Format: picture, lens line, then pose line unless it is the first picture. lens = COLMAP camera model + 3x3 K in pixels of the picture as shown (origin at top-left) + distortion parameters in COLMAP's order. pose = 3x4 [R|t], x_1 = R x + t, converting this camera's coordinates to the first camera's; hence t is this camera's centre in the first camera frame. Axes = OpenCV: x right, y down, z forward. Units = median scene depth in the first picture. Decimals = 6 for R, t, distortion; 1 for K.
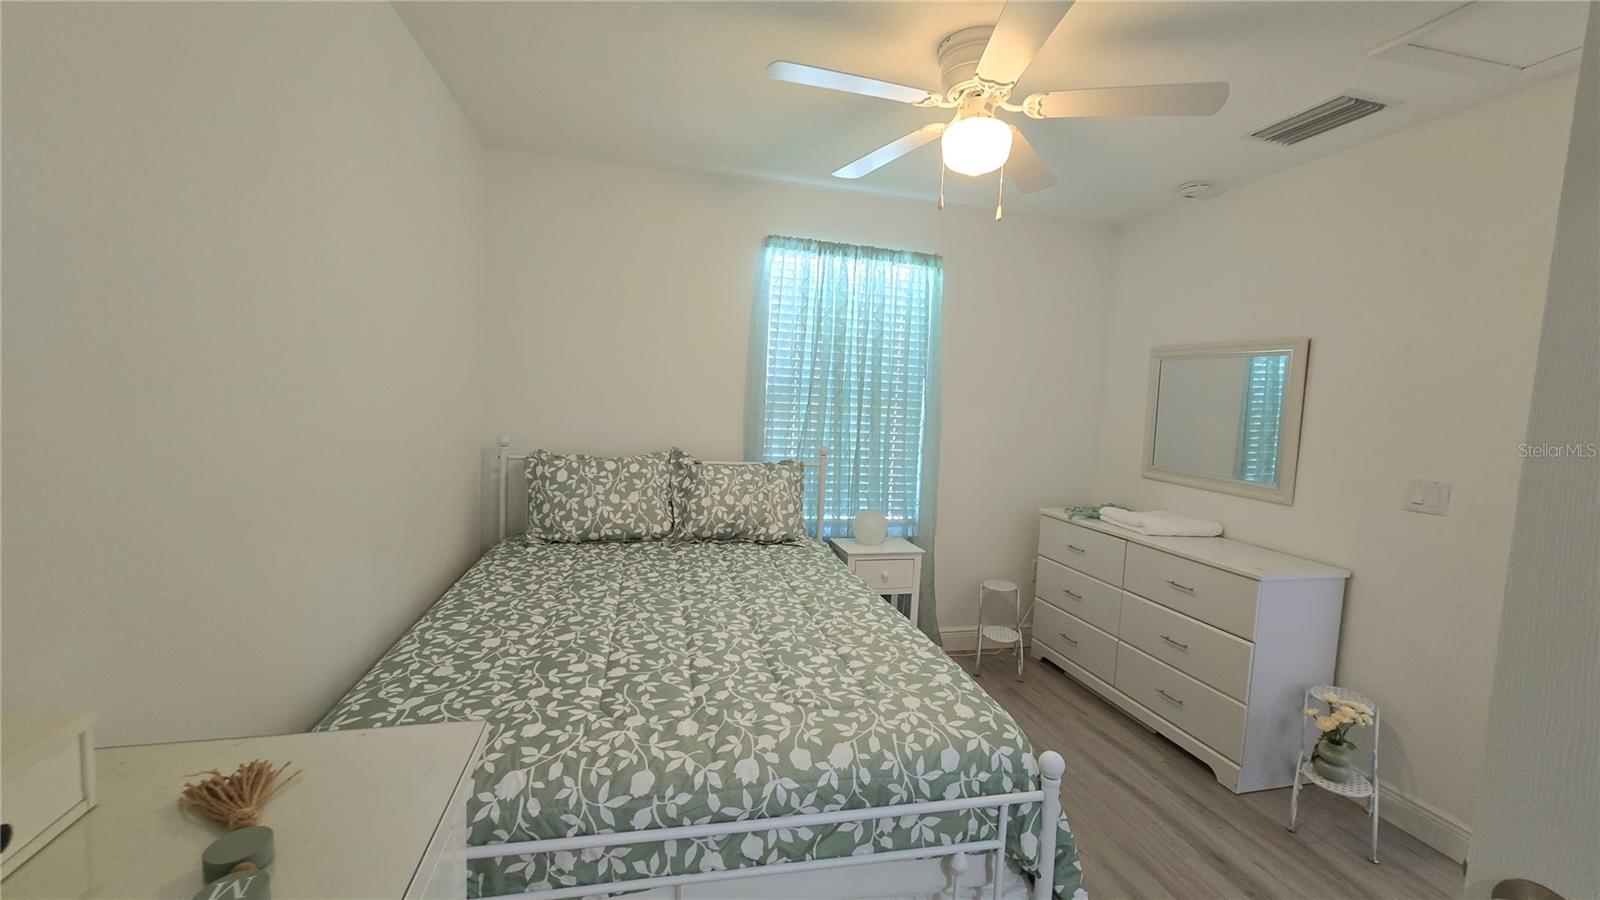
lens RADIAL K [[648.1, 0, 804.9], [0, 648.1, 443.8], [0, 0, 1]] dist [-0.009475, 0.000507]
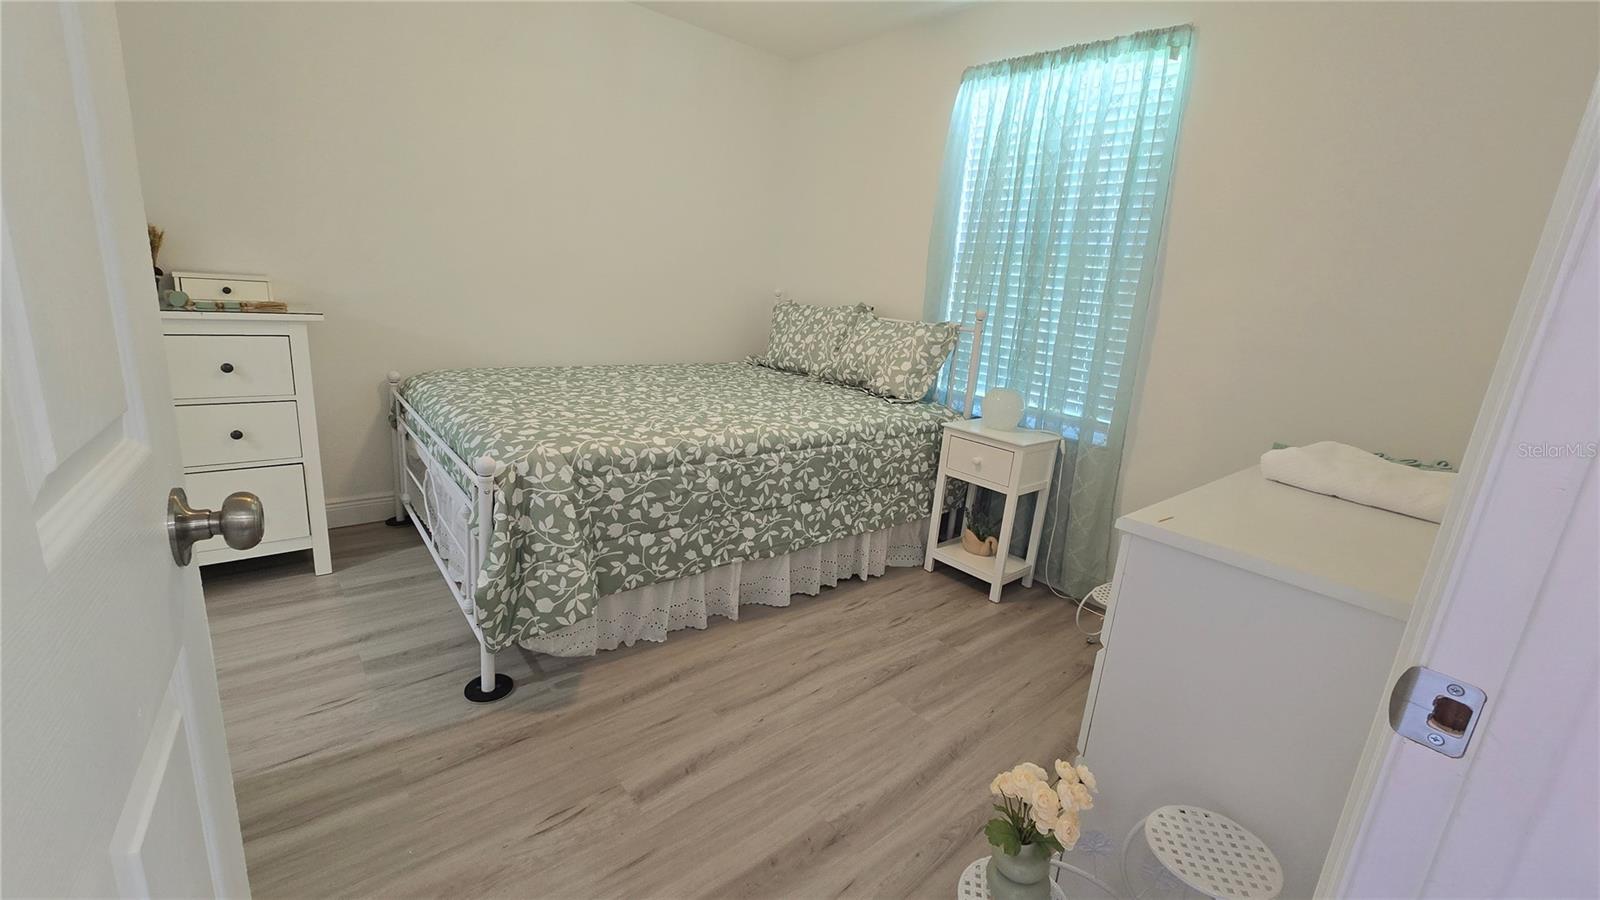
lens RADIAL K [[648.1, 0, 804.9], [0, 648.1, 443.8], [0, 0, 1]] dist [-0.009475, 0.000507]
pose [[0.455743, 0.210011, -0.864982, 0.739307], [-0.115409, 0.977507, 0.176524, 0.056017], [0.882598, 0.019377, 0.469729, 0.393252]]
